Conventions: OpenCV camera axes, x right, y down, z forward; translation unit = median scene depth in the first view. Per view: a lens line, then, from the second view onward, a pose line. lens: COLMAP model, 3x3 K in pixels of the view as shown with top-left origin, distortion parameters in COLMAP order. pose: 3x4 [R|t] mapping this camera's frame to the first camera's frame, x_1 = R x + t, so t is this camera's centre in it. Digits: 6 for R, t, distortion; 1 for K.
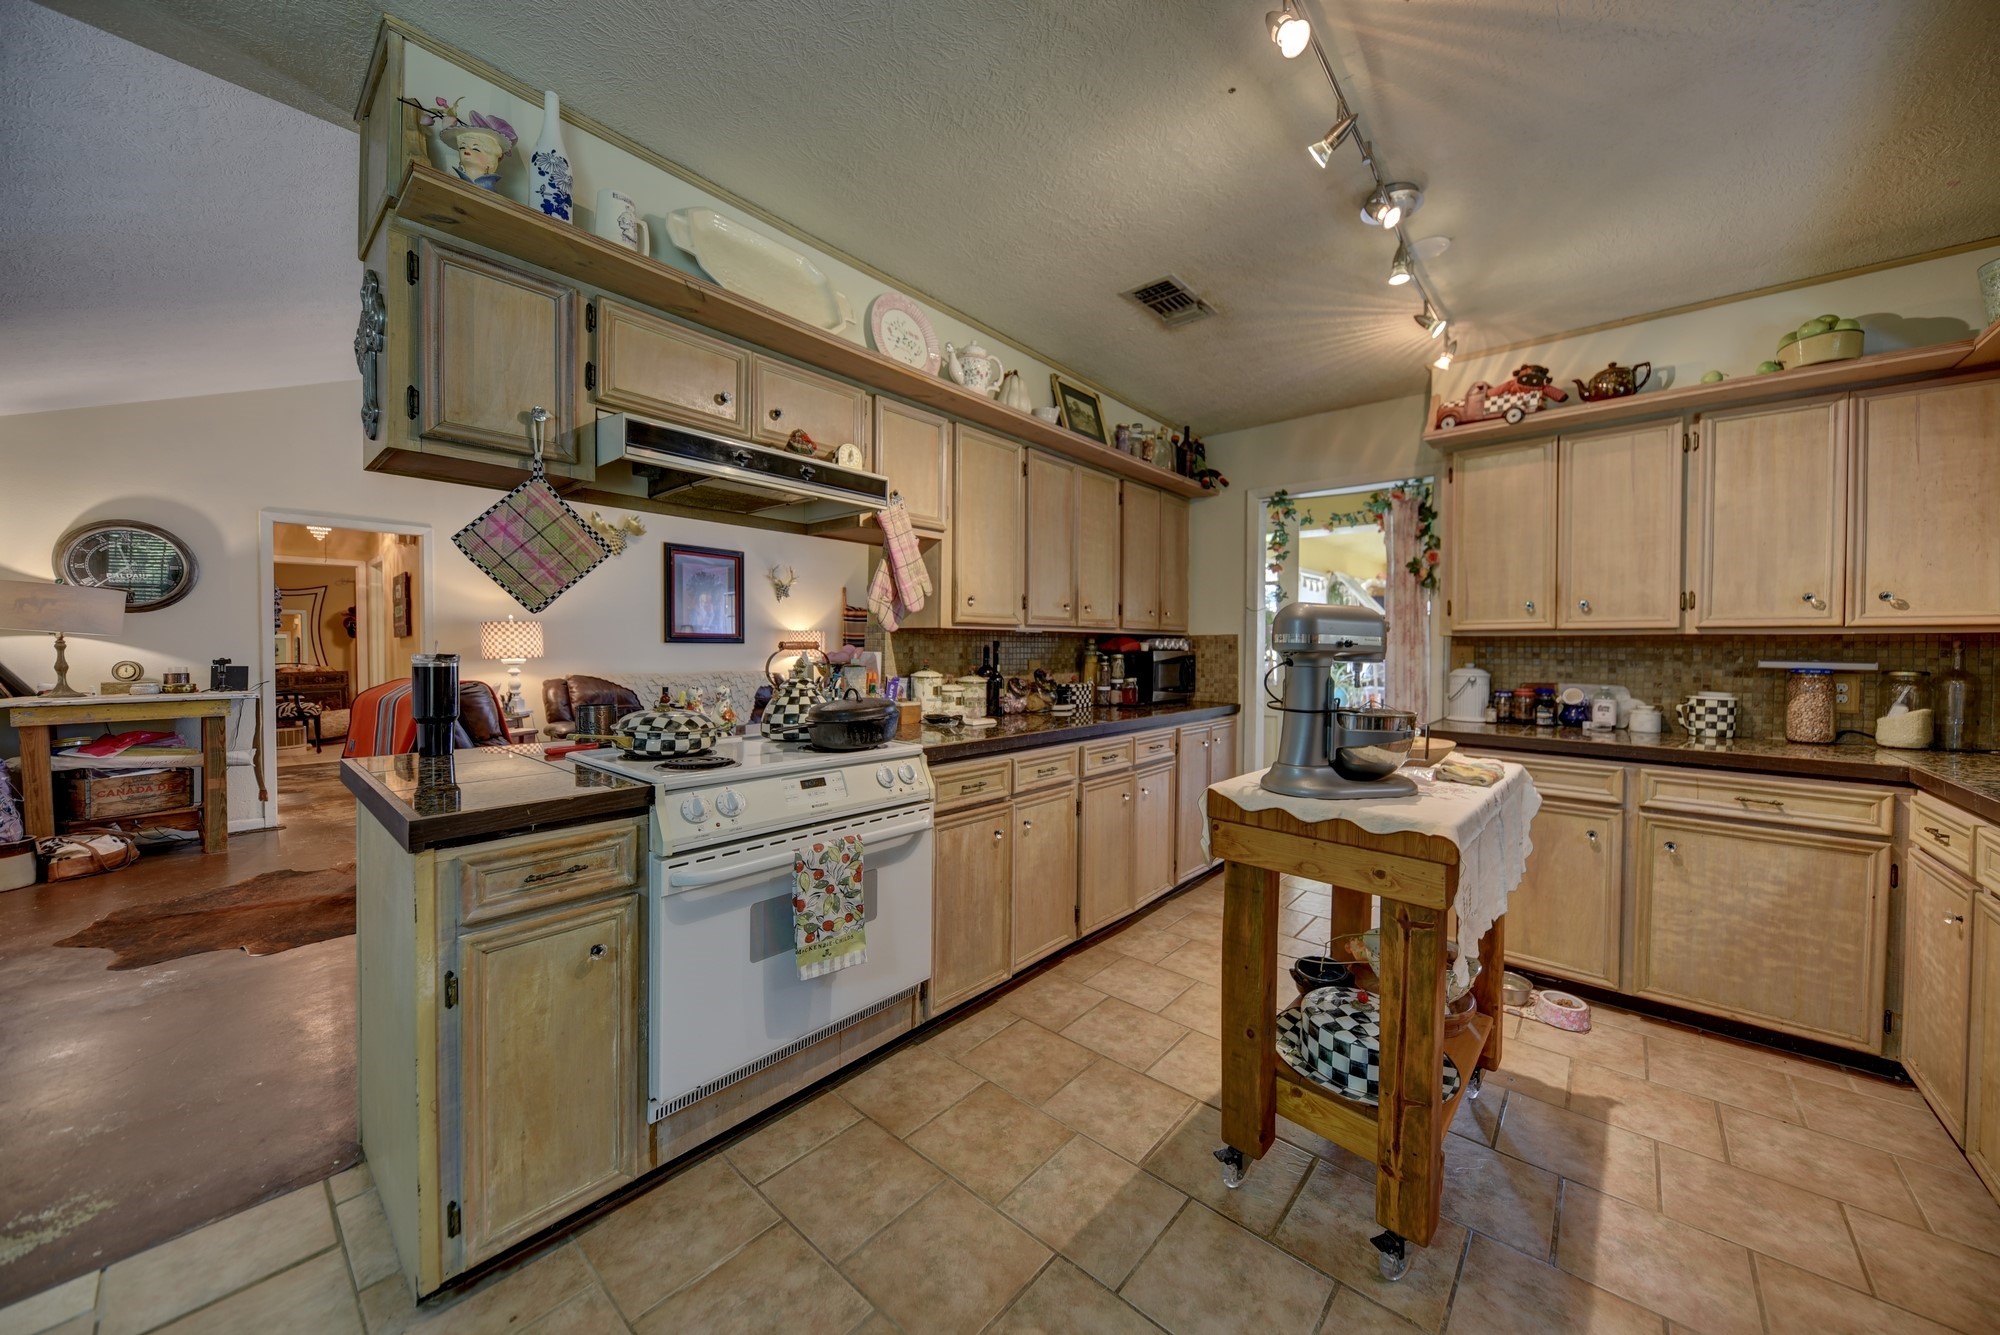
lens RADIAL K [[695.3, 0, 1025.6], [0, 695.3, 655.8], [0, 0, 1]] dist [0.002317, -0.002895]
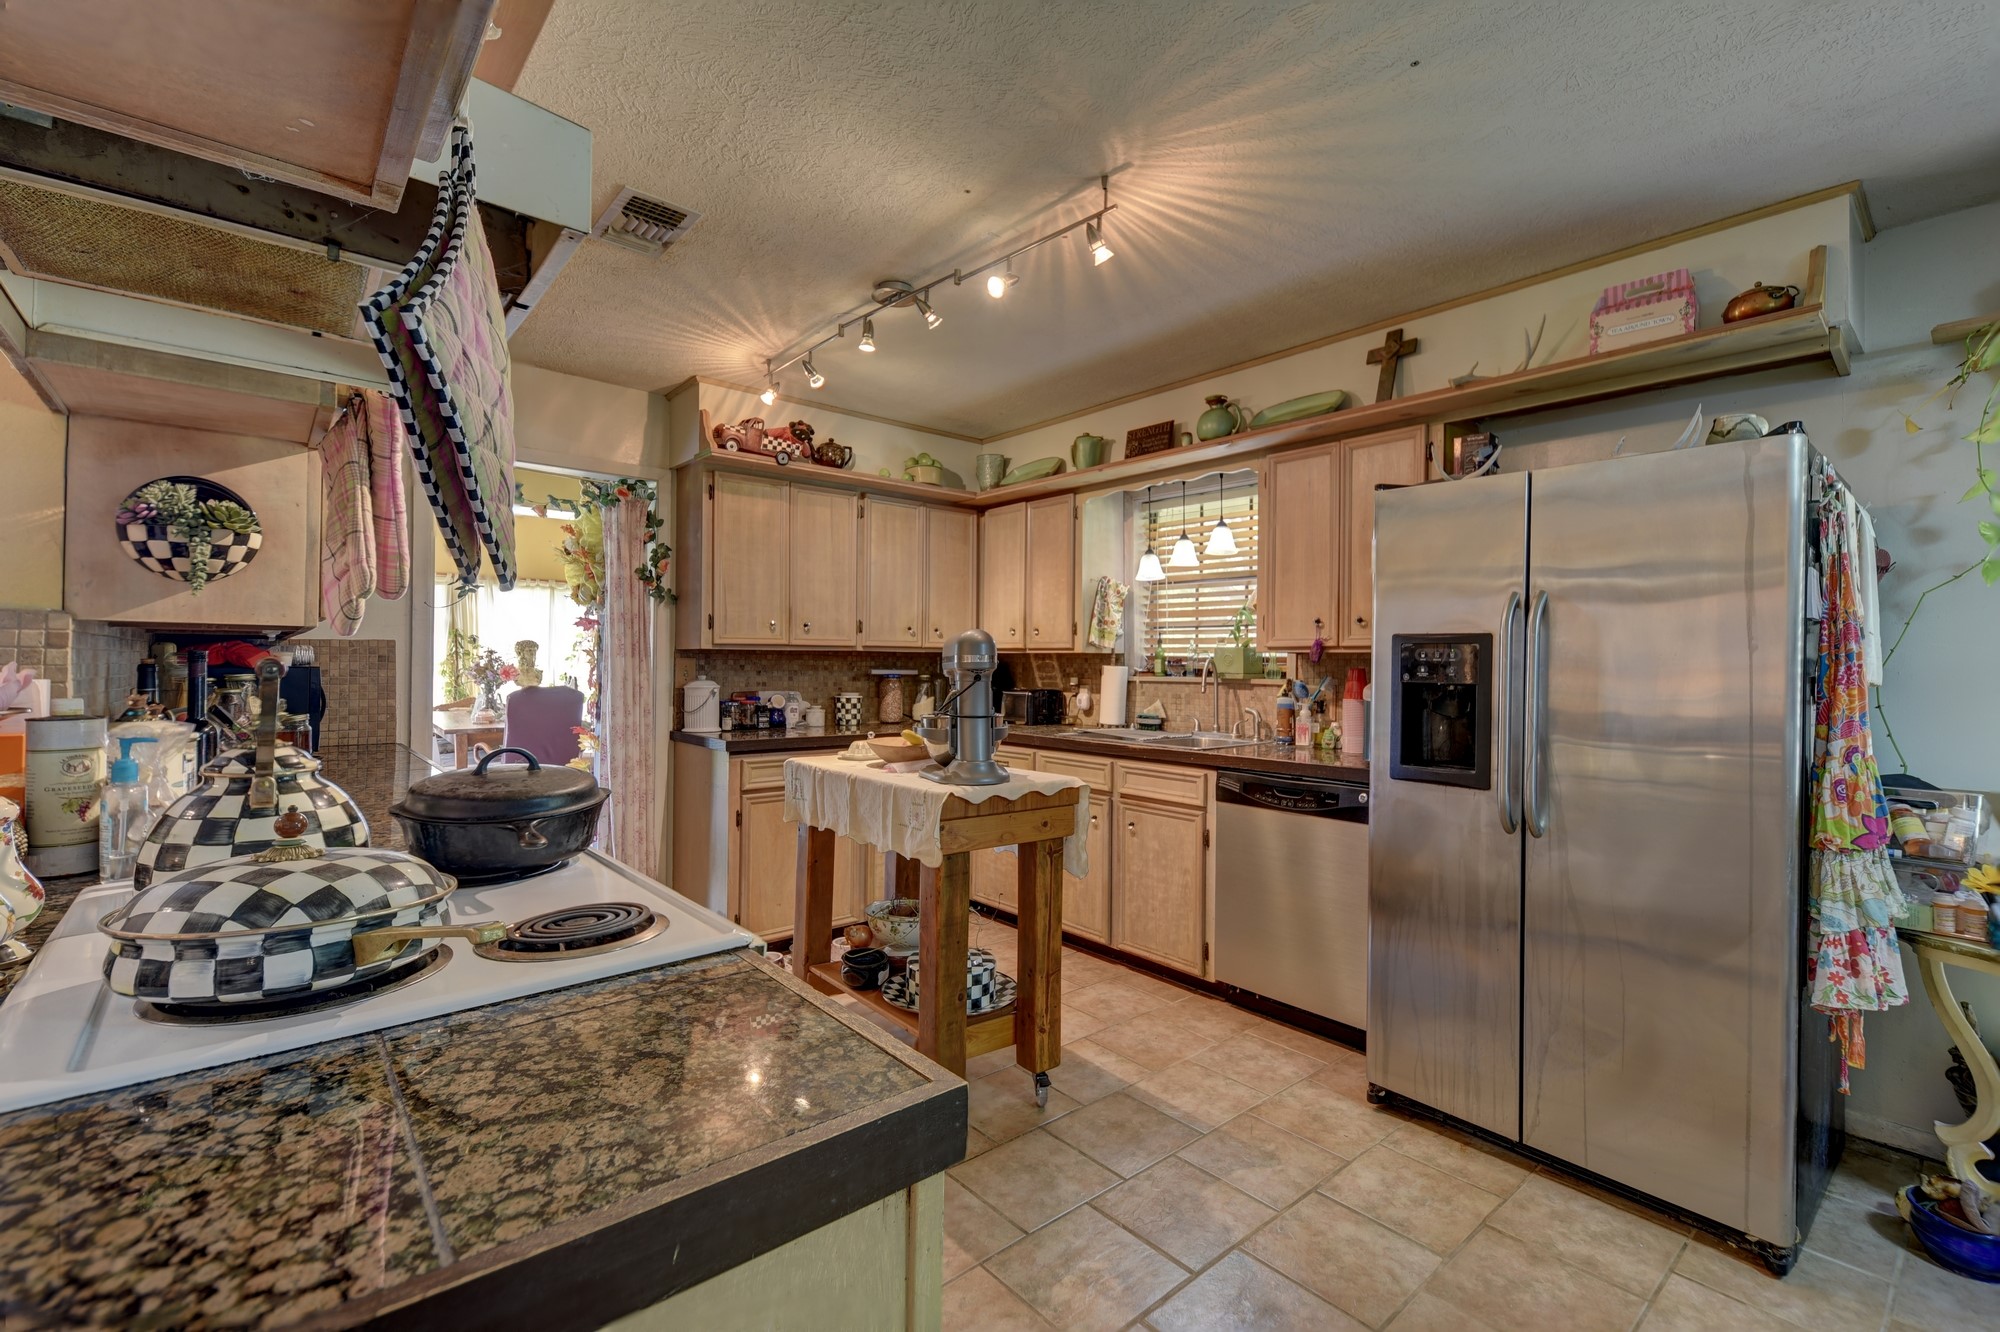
lens RADIAL K [[875.1, 0, 1010.8], [0, 875.1, 659.4], [0, 0, 1]] dist [0.033948, -0.000185]
pose [[0.155335, -0.004637, 0.987851, -0.676615], [0.004872, 0.999980, 0.003928, -0.018808], [-0.987850, 0.004202, 0.155355, 0.409829]]
